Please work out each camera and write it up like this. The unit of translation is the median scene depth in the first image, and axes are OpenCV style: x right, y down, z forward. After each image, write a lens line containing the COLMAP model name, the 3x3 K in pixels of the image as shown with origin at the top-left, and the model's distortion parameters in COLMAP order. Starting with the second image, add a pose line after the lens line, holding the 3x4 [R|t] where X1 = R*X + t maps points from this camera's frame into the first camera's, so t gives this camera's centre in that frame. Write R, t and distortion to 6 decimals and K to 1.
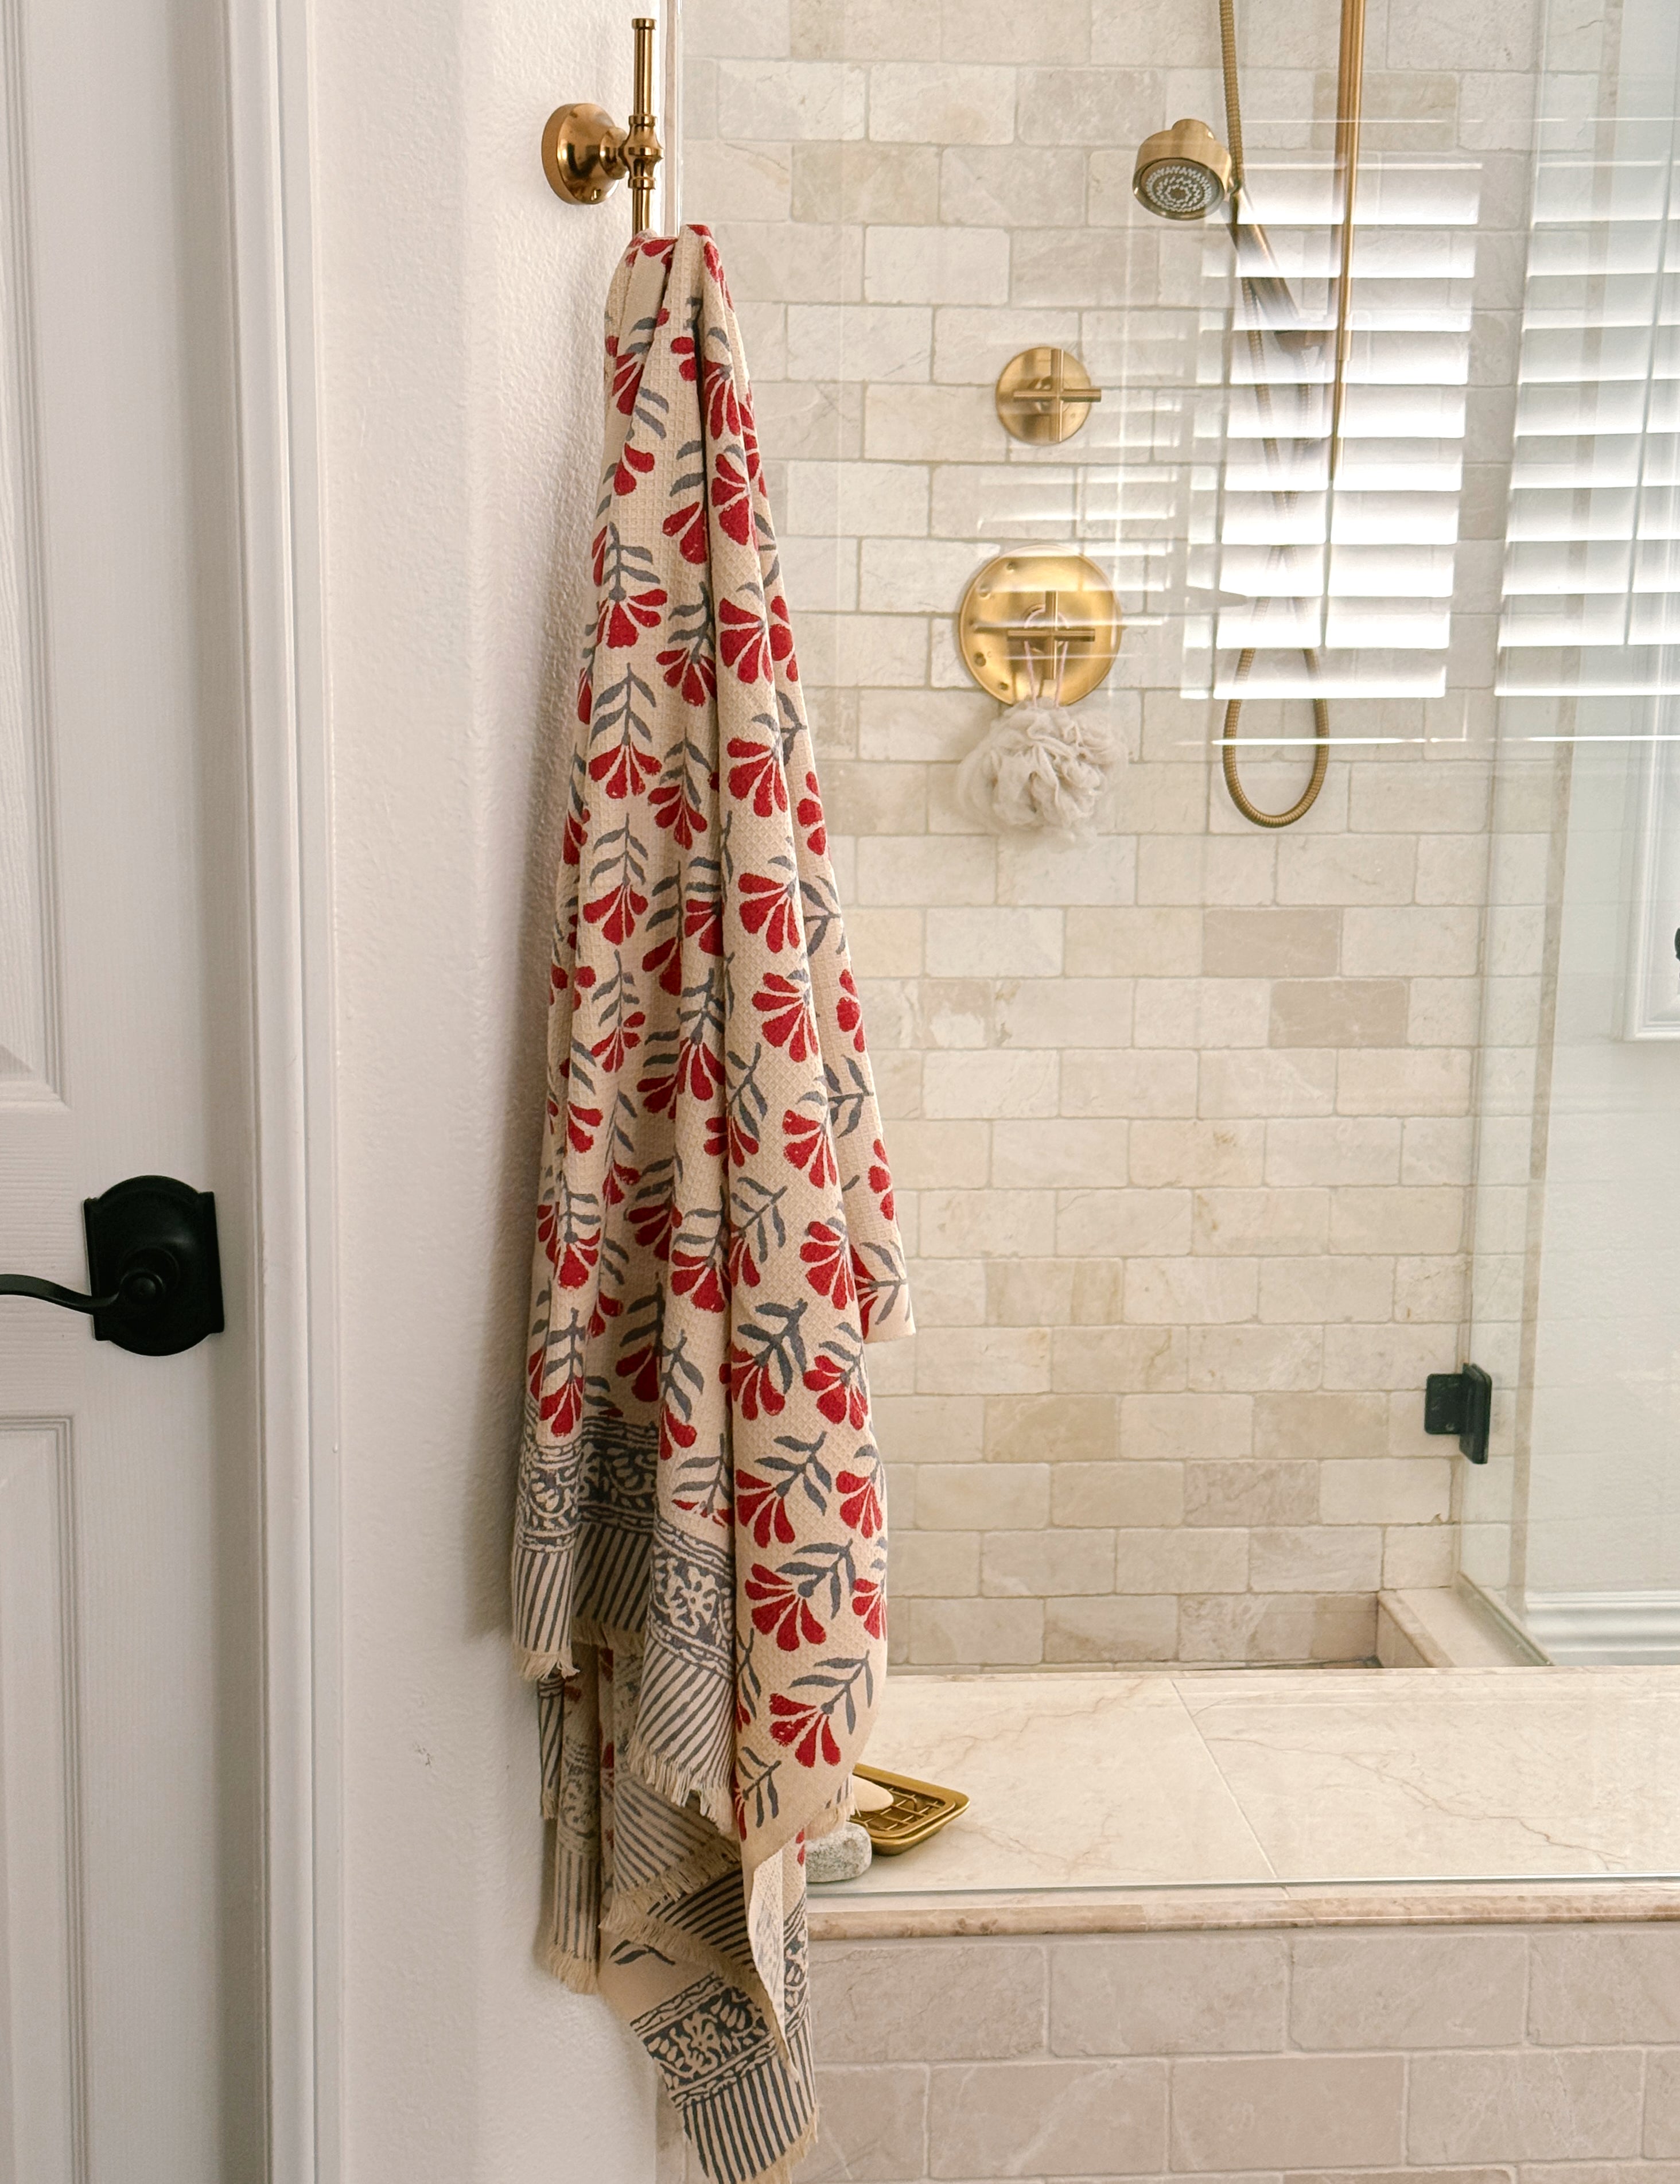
lens RADIAL K [[3224.8, 0, 840.0], [0, 3224.8, 1092.0], [0, 0, 1]] dist [0.166441, -0.289151]
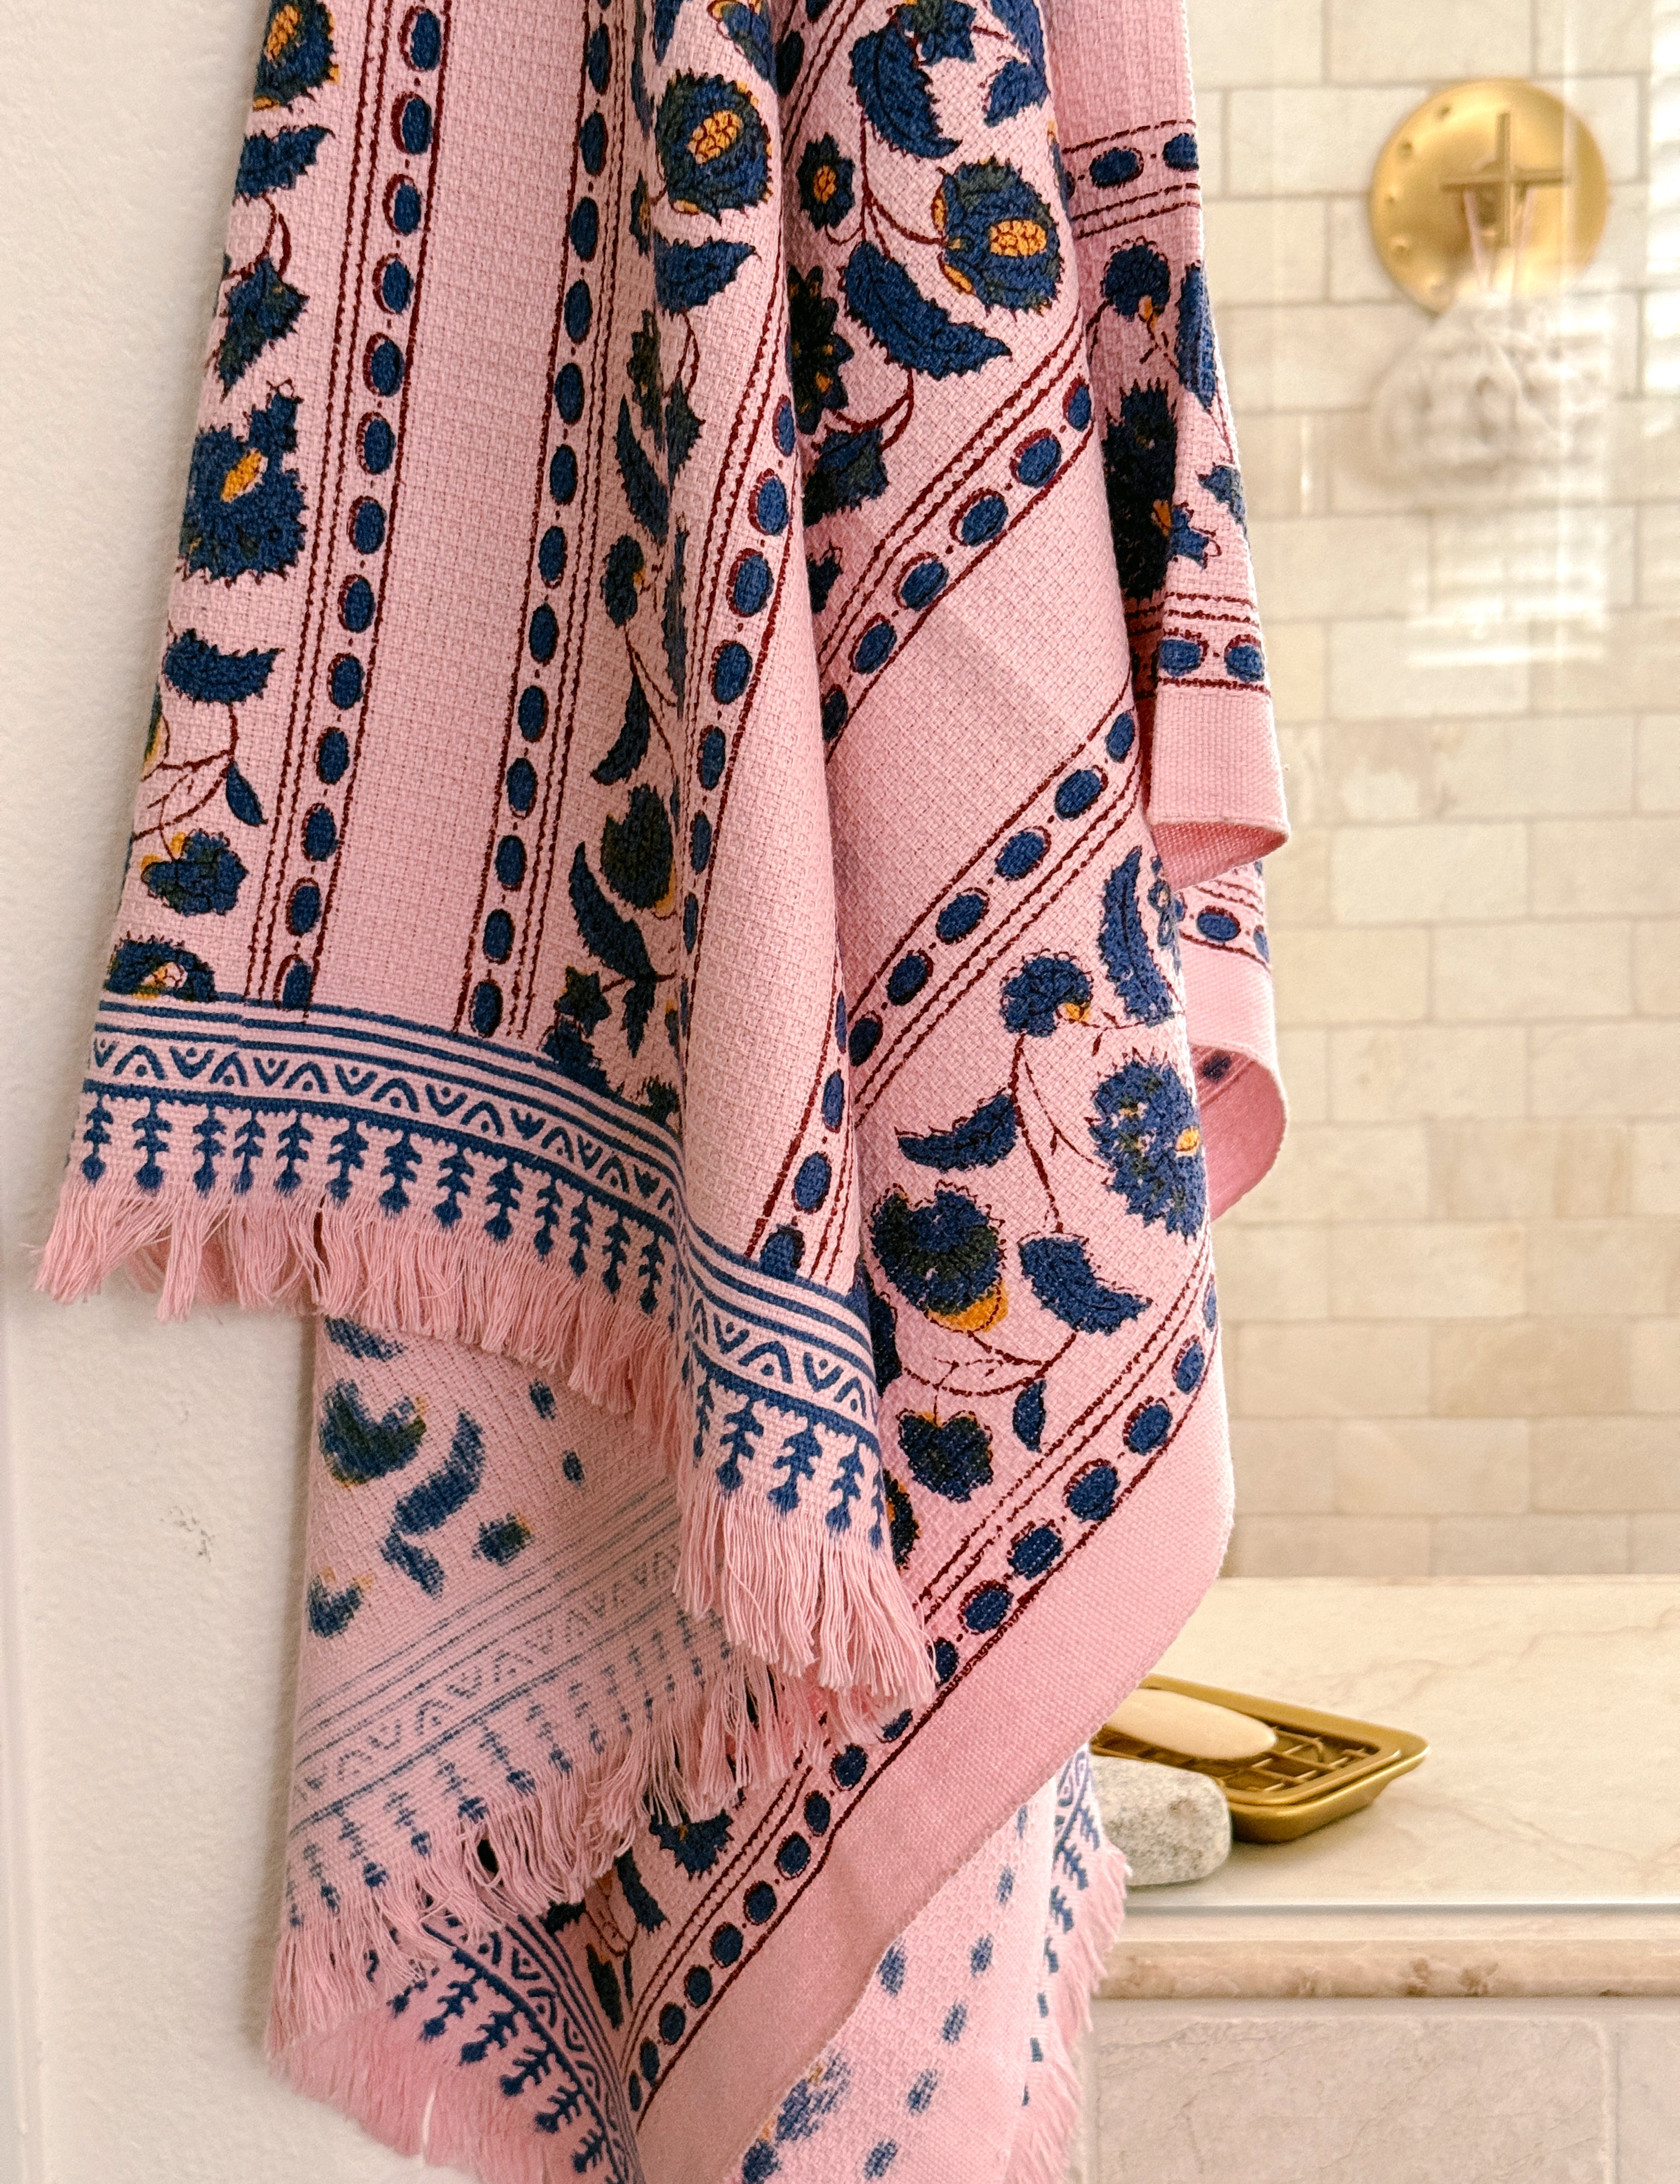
lens RADIAL K [[3224.9, 0, 840.0], [0, 3224.9, 1092.0], [0, 0, 1]] dist [0.166441, -0.289151]
pose [[0.991221, -0.023054, -0.130191, 0.010874], [0.015253, 0.998045, -0.060607, 0.091466], [0.131333, 0.058089, 0.989635, 0.300691]]
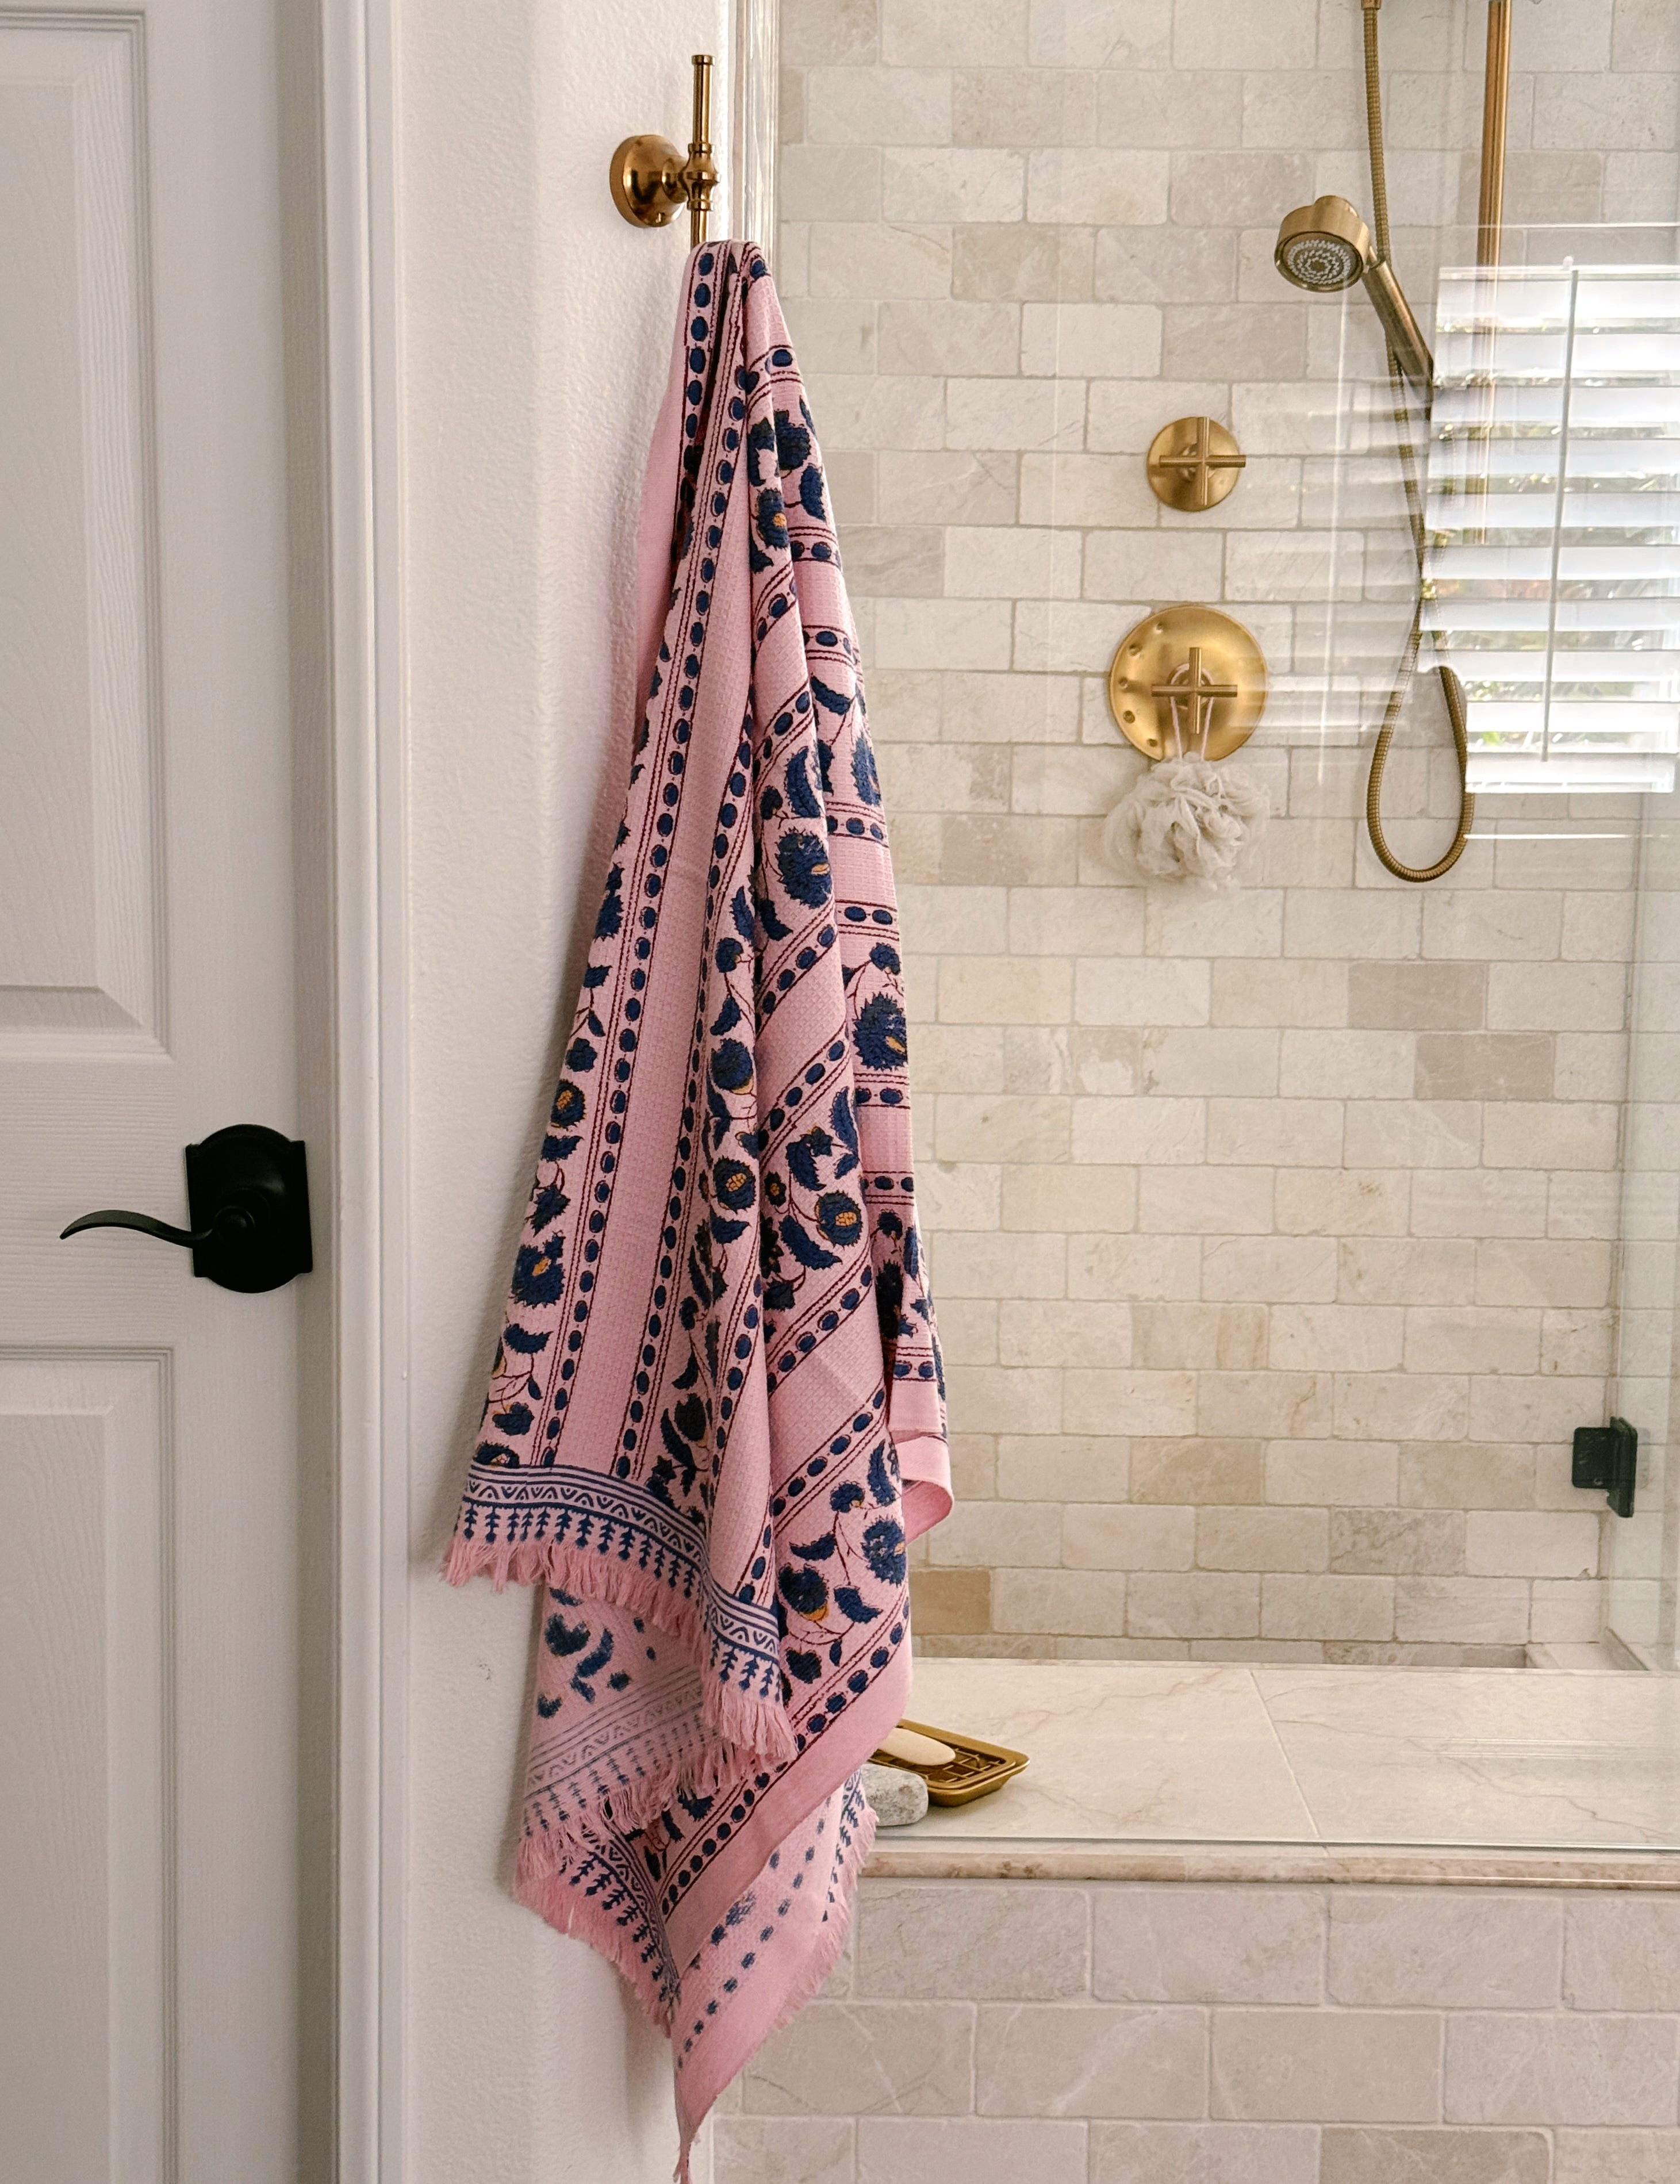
lens RADIAL K [[3223.5, 0, 840.0], [0, 3223.5, 1092.0], [0, 0, 1]] dist [0.125711, -0.100221]
pose [[0.996454, 0.013290, -0.083086, 0.039528], [-0.016607, 0.999087, -0.039357, 0.028801], [0.082487, 0.040598, 0.995765, -0.030697]]
